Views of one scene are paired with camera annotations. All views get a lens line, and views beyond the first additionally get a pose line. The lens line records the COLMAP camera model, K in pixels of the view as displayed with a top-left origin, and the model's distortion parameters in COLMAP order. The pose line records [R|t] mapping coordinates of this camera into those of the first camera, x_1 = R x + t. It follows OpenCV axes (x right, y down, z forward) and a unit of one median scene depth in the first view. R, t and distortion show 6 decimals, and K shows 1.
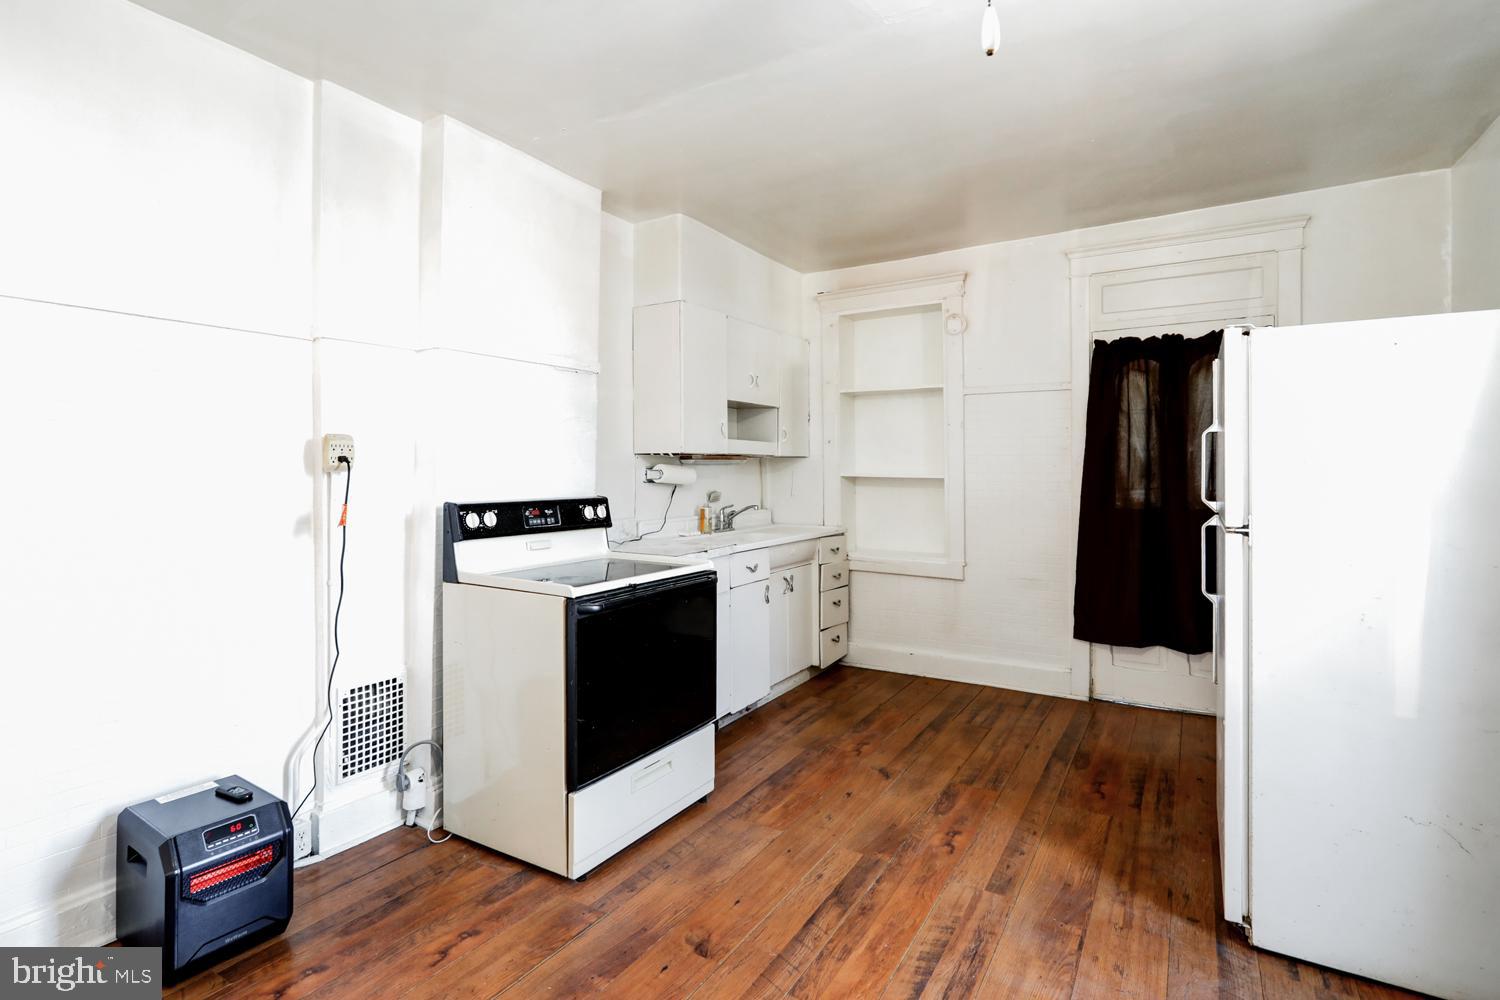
lens RADIAL K [[726.3, 0, 745.8], [0, 726.3, 471.7], [0, 0, 1]] dist [-0.001257, 0.000787]
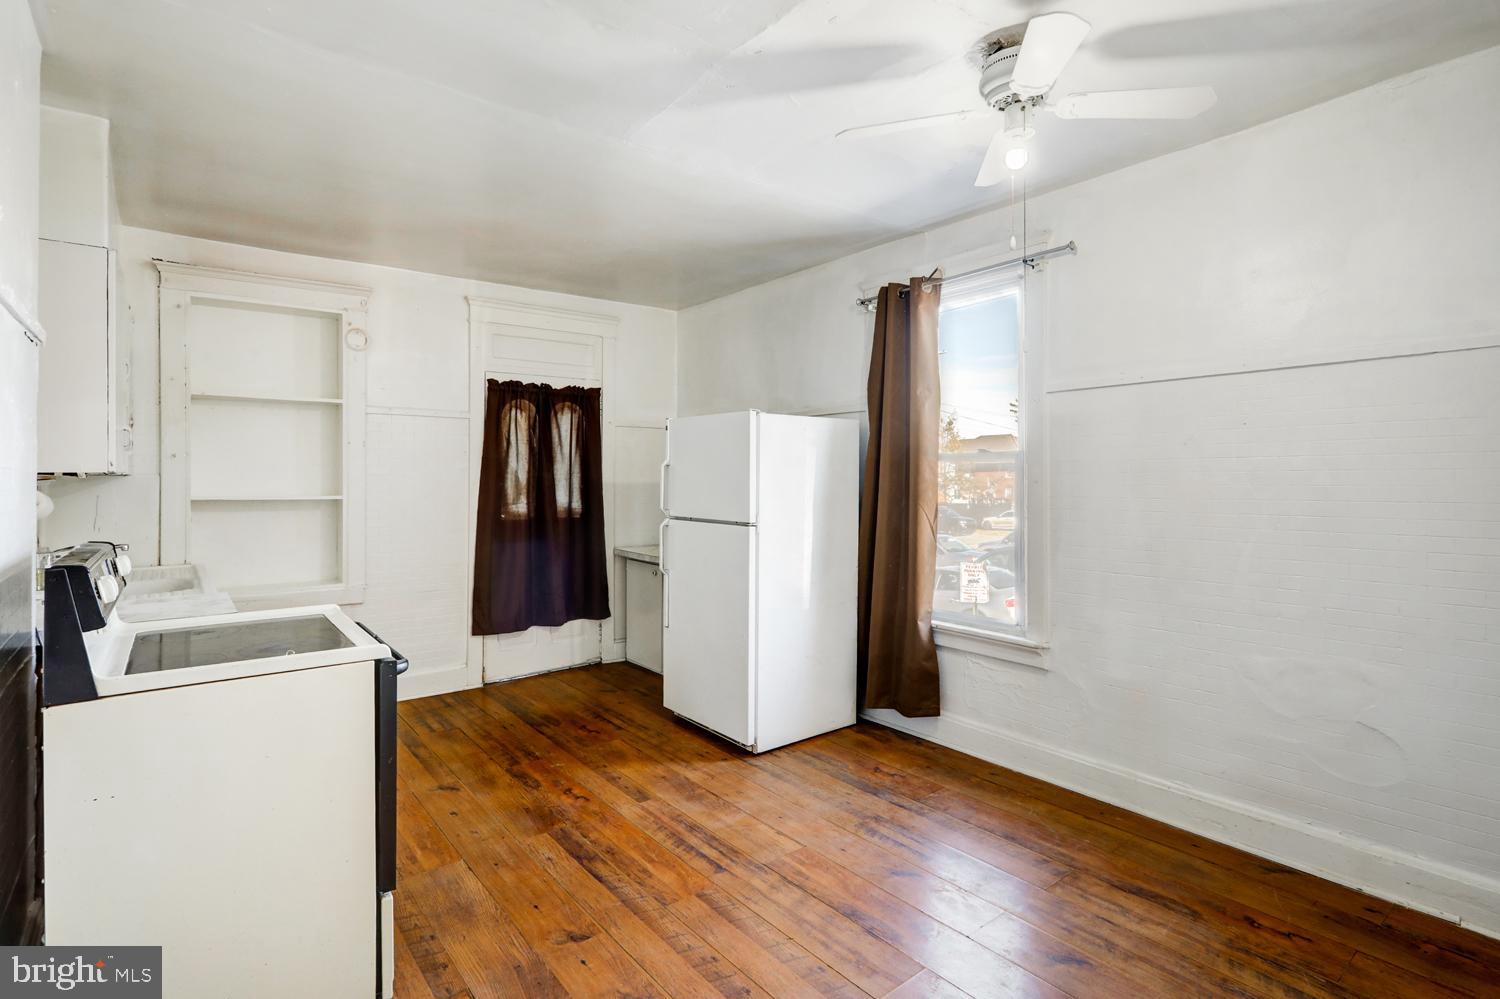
lens RADIAL K [[736.2, 0, 766.6], [0, 736.2, 485.4], [0, 0, 1]] dist [-0.012732, 0.001489]
pose [[0.326046, -0.008554, 0.945315, -0.503850], [0.005642, 0.999959, 0.007102, -0.013804], [-0.945337, 0.003017, 0.326081, 0.187086]]
